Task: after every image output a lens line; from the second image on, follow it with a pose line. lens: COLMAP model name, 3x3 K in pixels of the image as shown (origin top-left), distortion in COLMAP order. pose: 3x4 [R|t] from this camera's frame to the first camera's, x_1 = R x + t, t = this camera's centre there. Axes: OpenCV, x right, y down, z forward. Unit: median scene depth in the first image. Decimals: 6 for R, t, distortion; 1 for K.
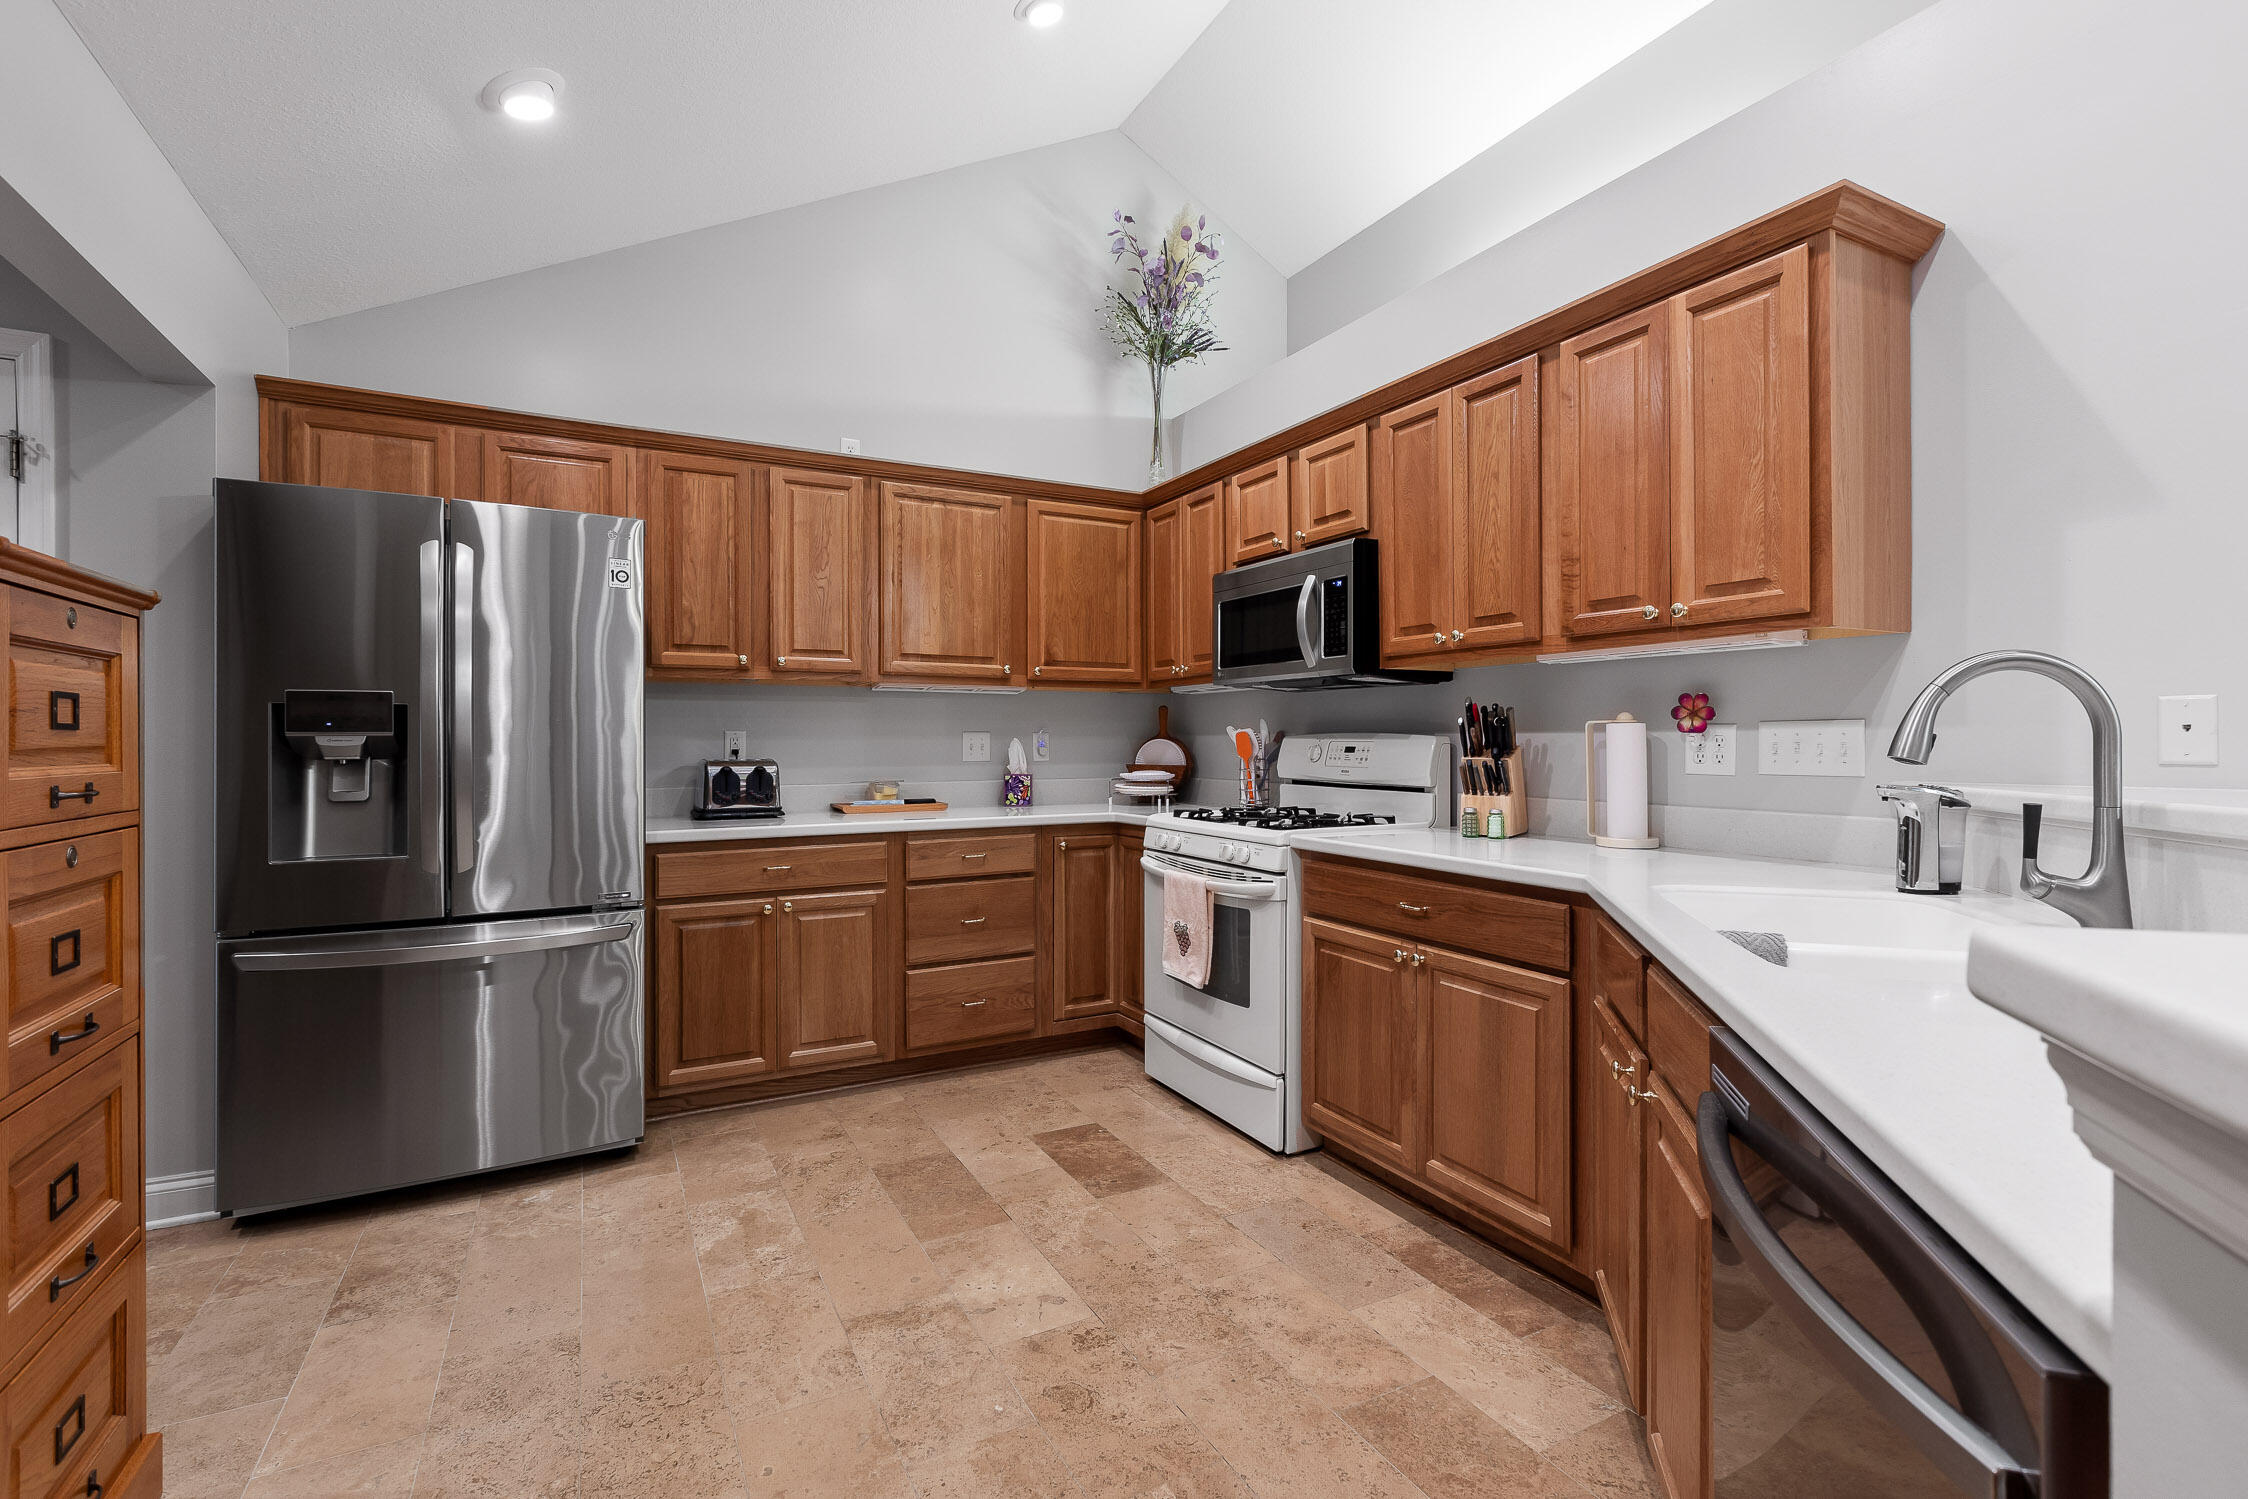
lens RADIAL K [[1011.5, 0, 1130.2], [0, 1011.5, 738.1], [0, 0, 1]] dist [0.000354, 0.000418]
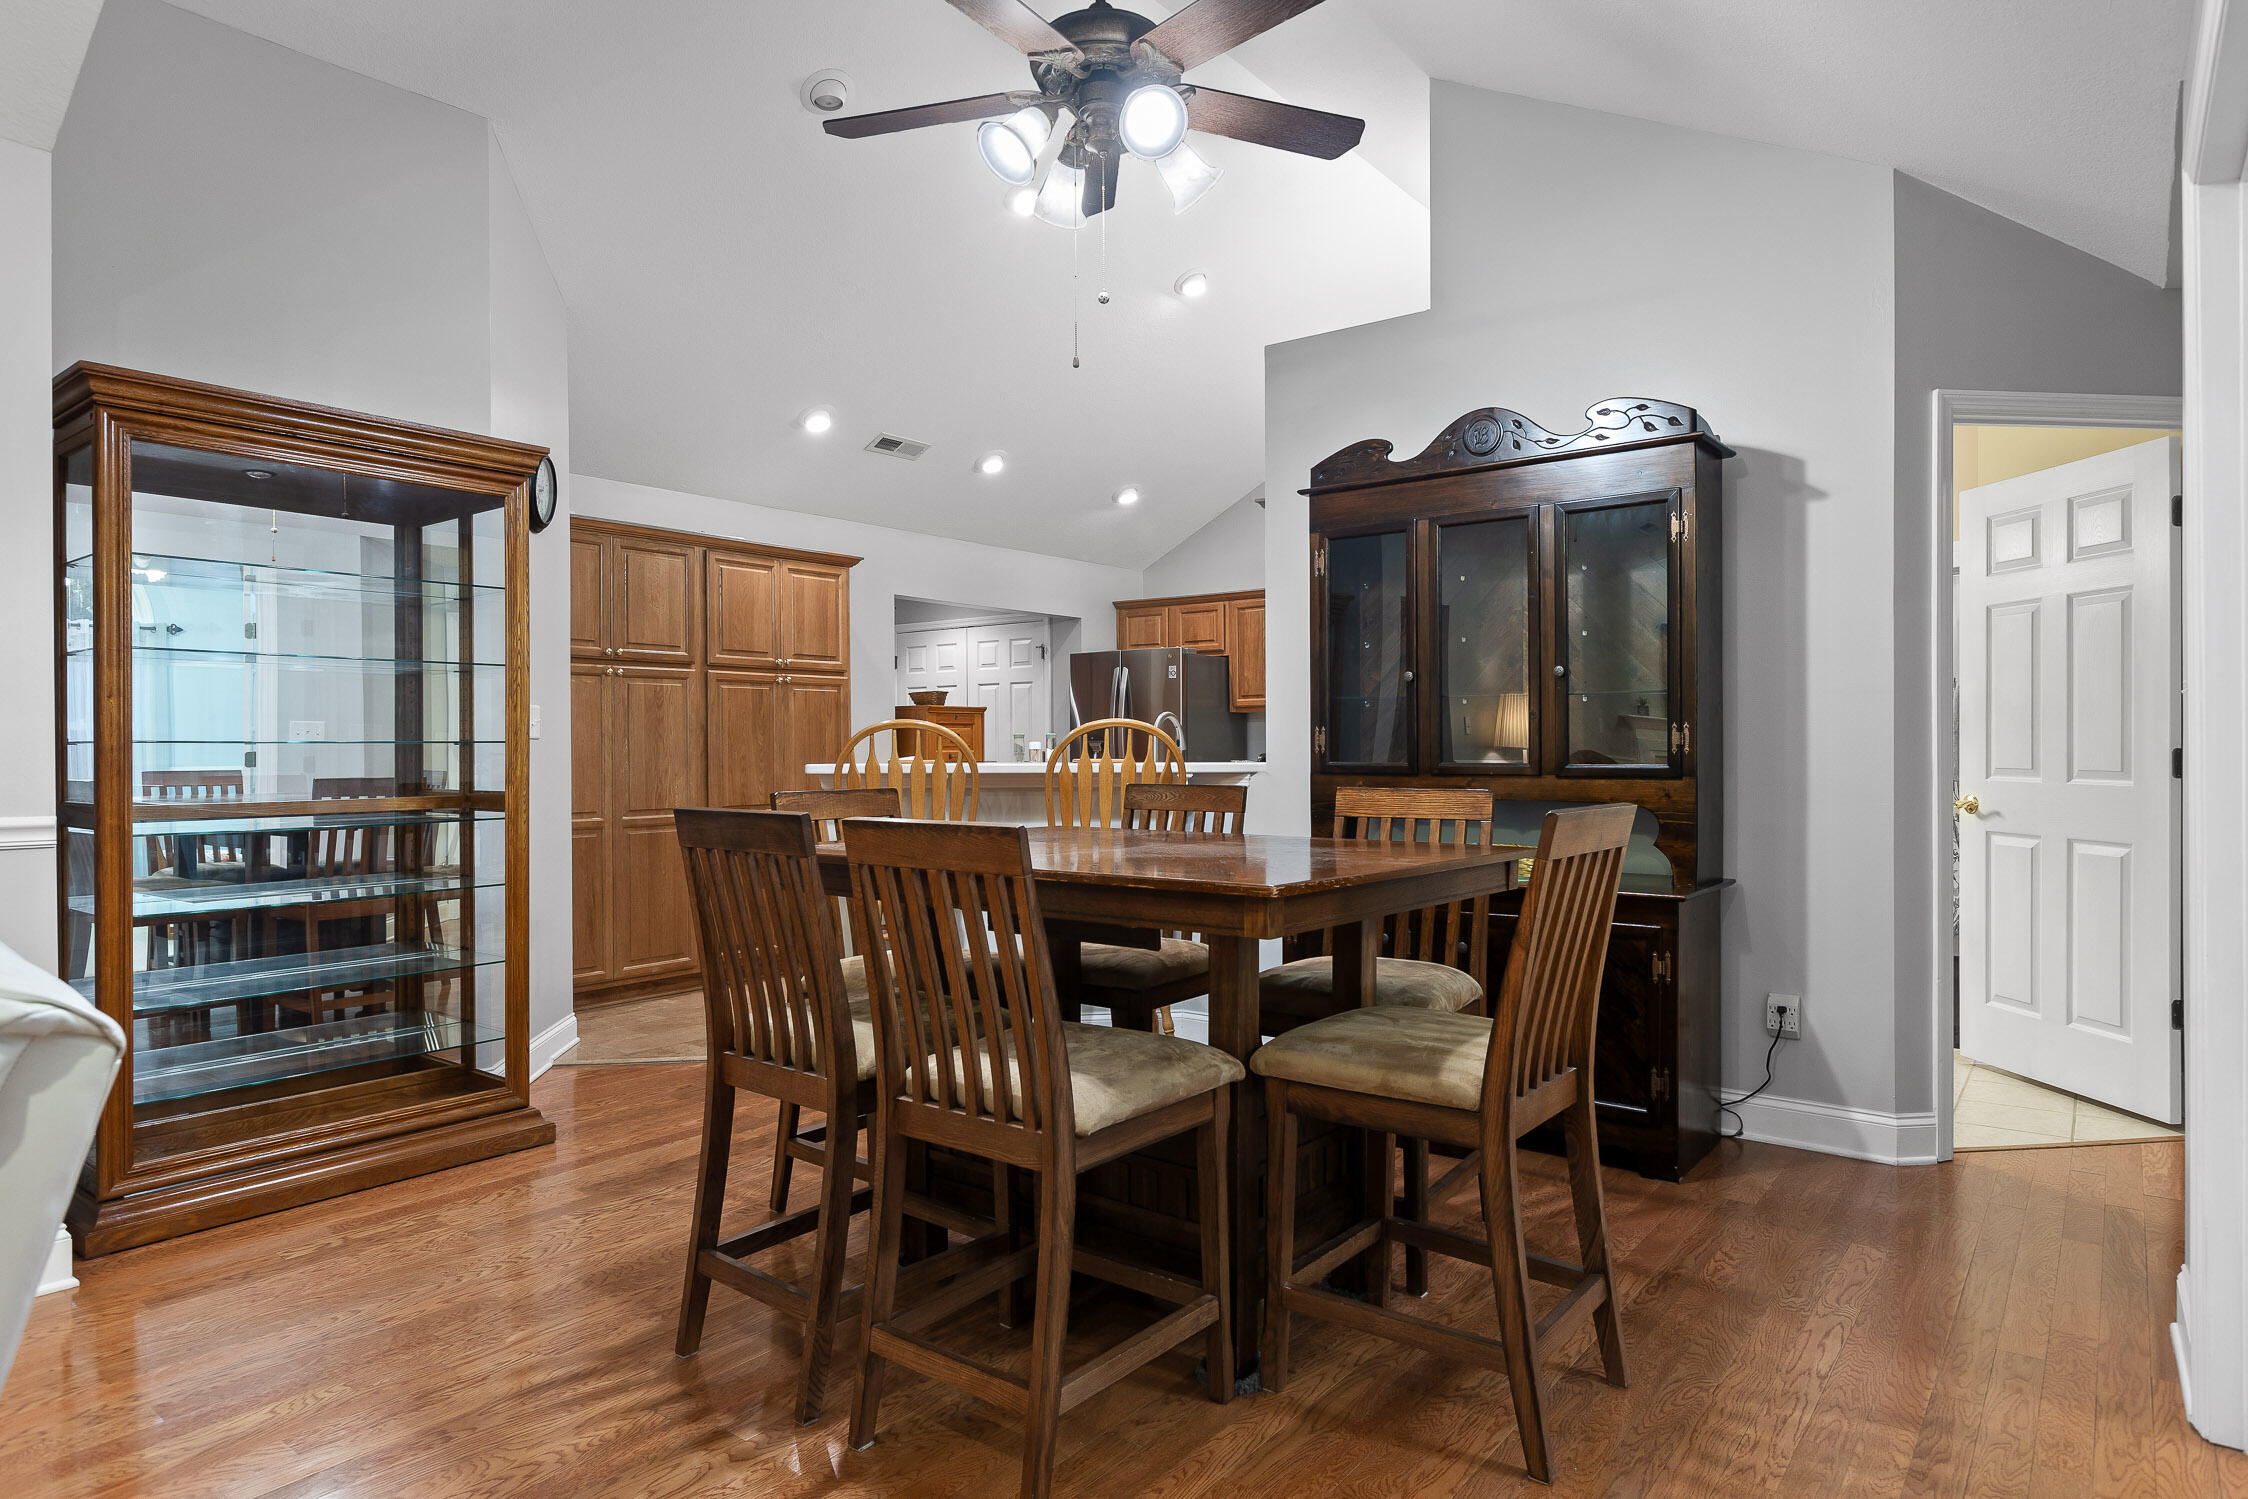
lens RADIAL K [[1287.4, 0, 1129.0], [0, 1287.4, 749.3], [0, 0, 1]] dist [-0.000471, 0.002175]
pose [[0.409440, 0.000175, -0.912337, 2.270659], [0.007288, 0.999967, 0.003462, 0.005014], [0.912308, -0.008066, 0.409425, -0.324017]]
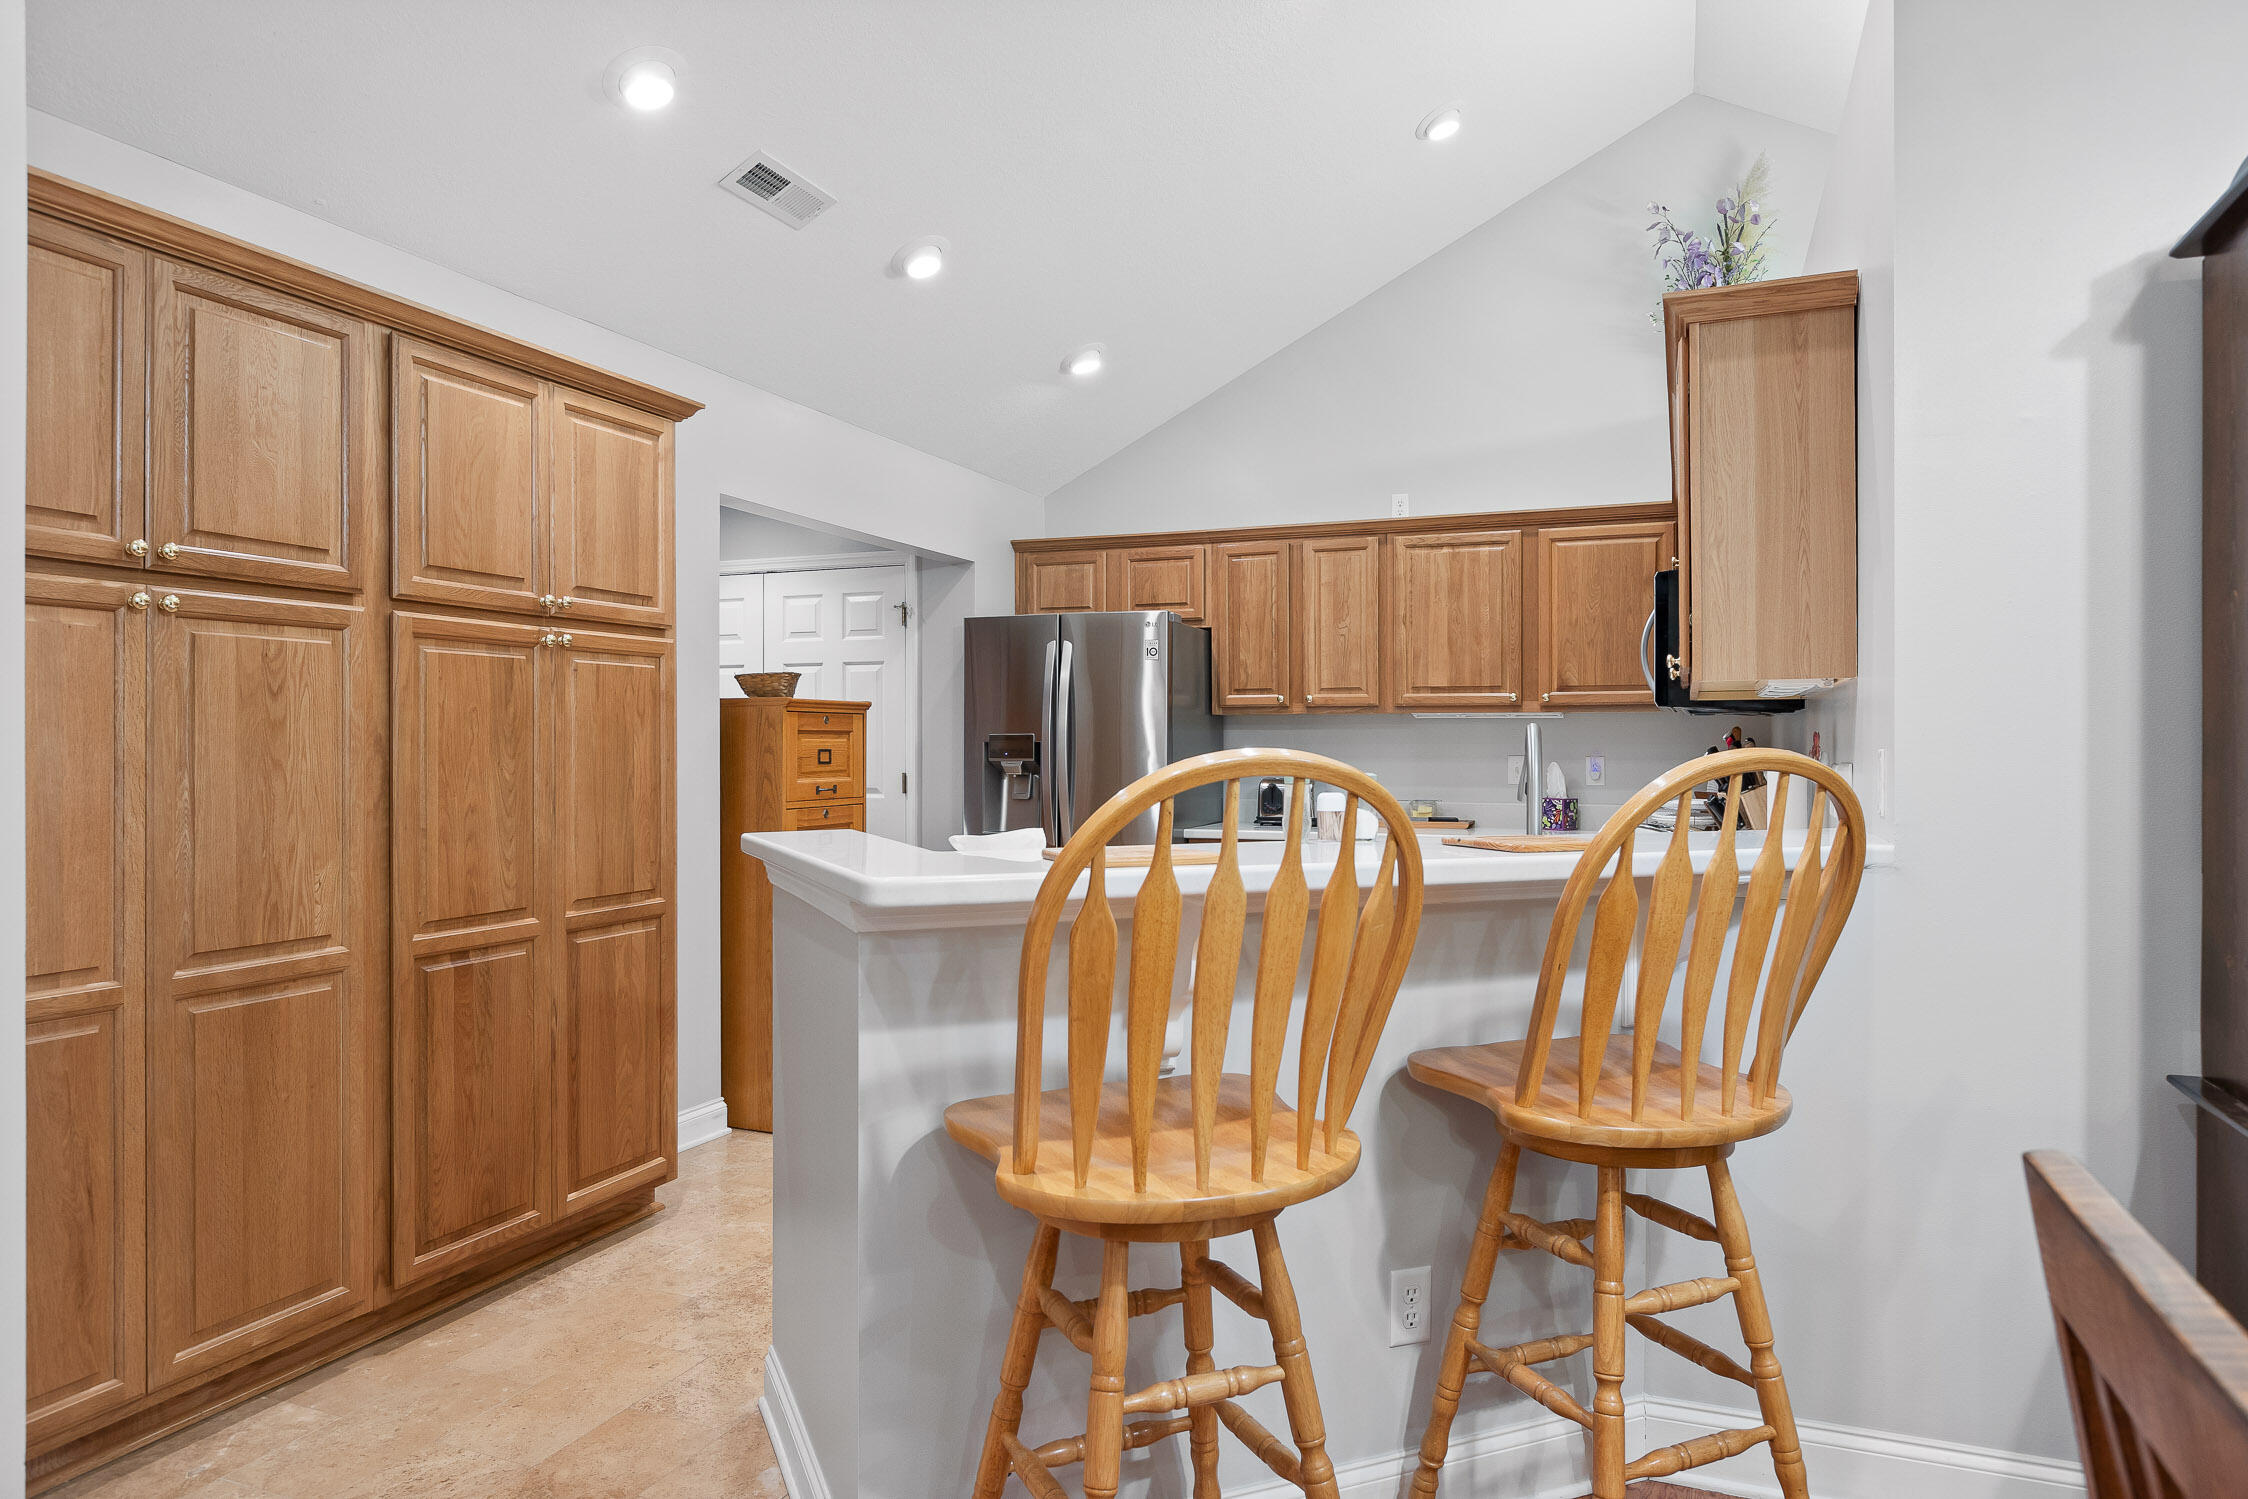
lens RADIAL K [[1375.6, 0, 1129.4], [0, 1375.6, 744.3], [0, 0, 1]] dist [-0.003185, -0.001632]
pose [[0.641568, 0.002551, -0.767062, 1.046373], [-0.000436, 0.999996, 0.002960, -0.034029], [0.767066, -0.001565, 0.641566, -0.313248]]
